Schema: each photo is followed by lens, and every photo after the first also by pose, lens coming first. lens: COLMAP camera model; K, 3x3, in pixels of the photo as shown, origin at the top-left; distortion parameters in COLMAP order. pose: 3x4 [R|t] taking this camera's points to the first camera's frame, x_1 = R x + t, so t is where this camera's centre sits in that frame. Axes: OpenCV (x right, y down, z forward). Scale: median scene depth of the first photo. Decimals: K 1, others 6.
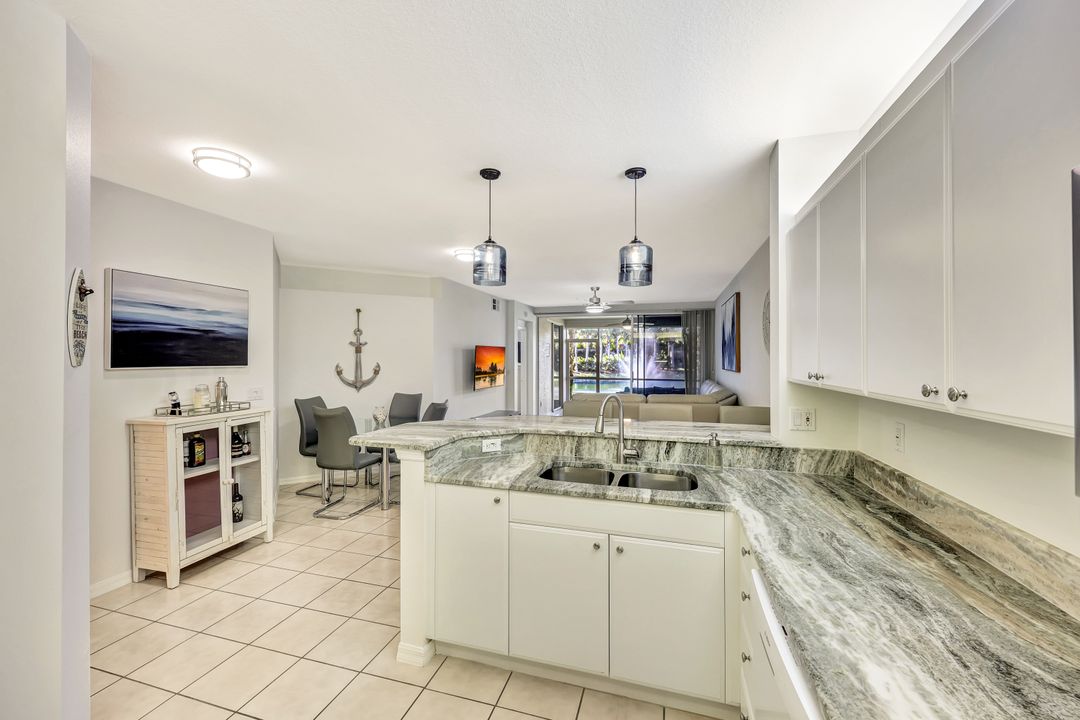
lens RADIAL K [[437.6, 0, 533.1], [0, 437.6, 356.1], [0, 0, 1]] dist [0.004963, -0.001541]
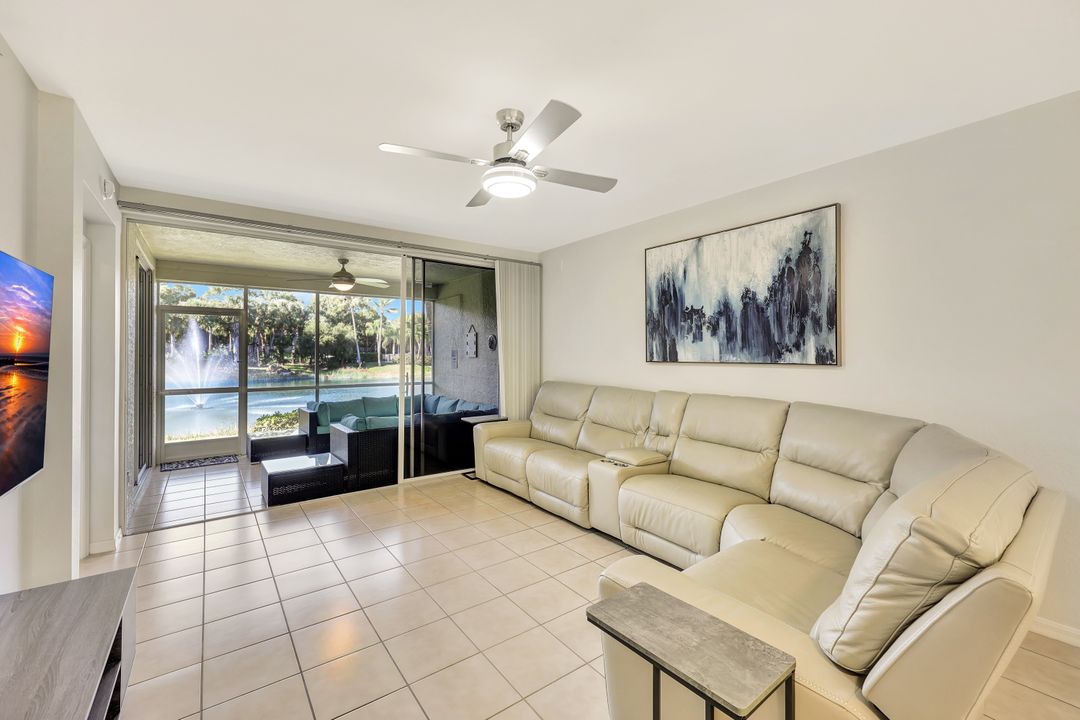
lens RADIAL K [[445.7, 0, 543.7], [0, 445.7, 349.8], [0, 0, 1]] dist [-0.000171, -0.000868]
pose [[0.584844, 0.004323, 0.811134, -0.292594], [0.000520, 0.999984, -0.005704, 0.043437], [-0.811145, 0.003757, 0.584832, 2.104227]]
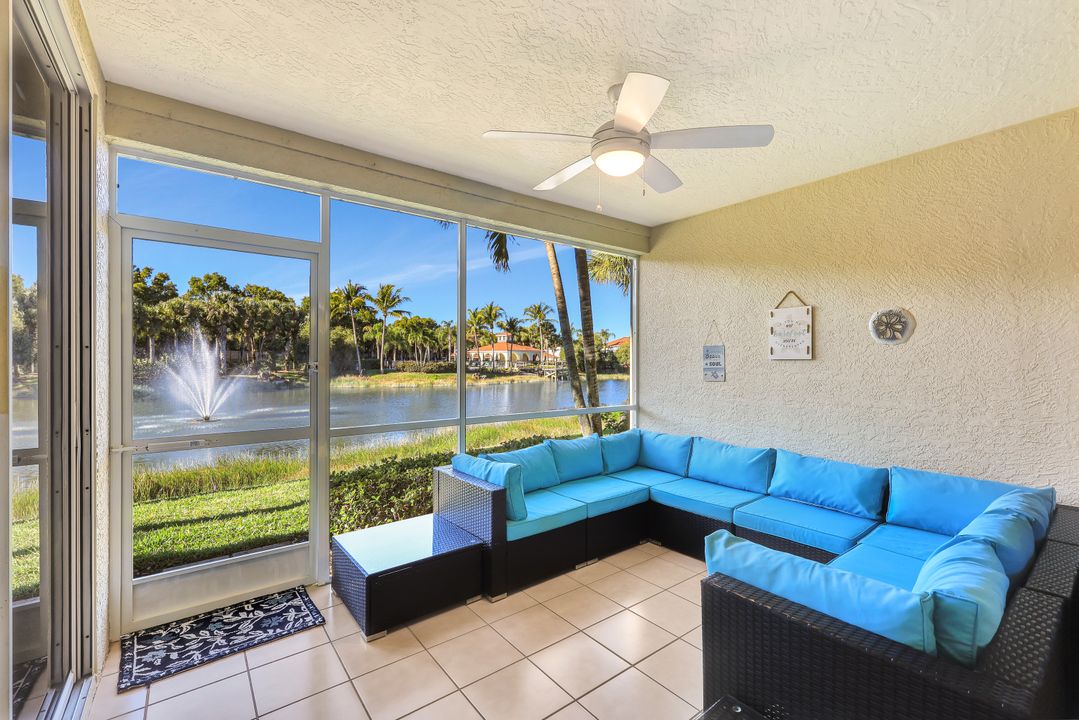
lens RADIAL K [[461.6, 0, 542.0], [0, 461.6, 358.8], [0, 0, 1]] dist [0.013289, 0.000663]
pose [[0.581552, 0.001824, 0.813507, 0.138808], [-0.001138, 0.999998, -0.001429, 0.073699], [-0.813508, -0.000094, 0.581554, 3.815534]]
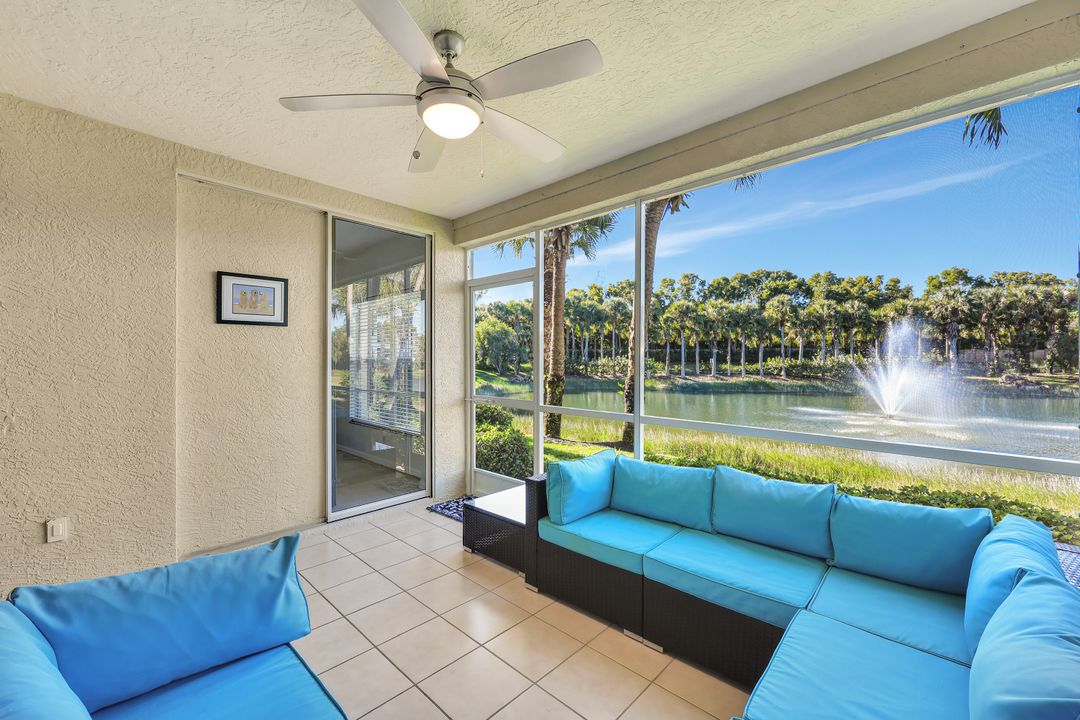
lens RADIAL K [[437.6, 0, 536.6], [0, 437.6, 356.4], [0, 0, 1]] dist [0.004963, -0.001541]
pose [[0.896445, -0.001085, -0.443153, 1.336013], [-0.001592, 0.999983, -0.005670, 0.093577], [0.443151, 0.005788, 0.896428, 3.623499]]
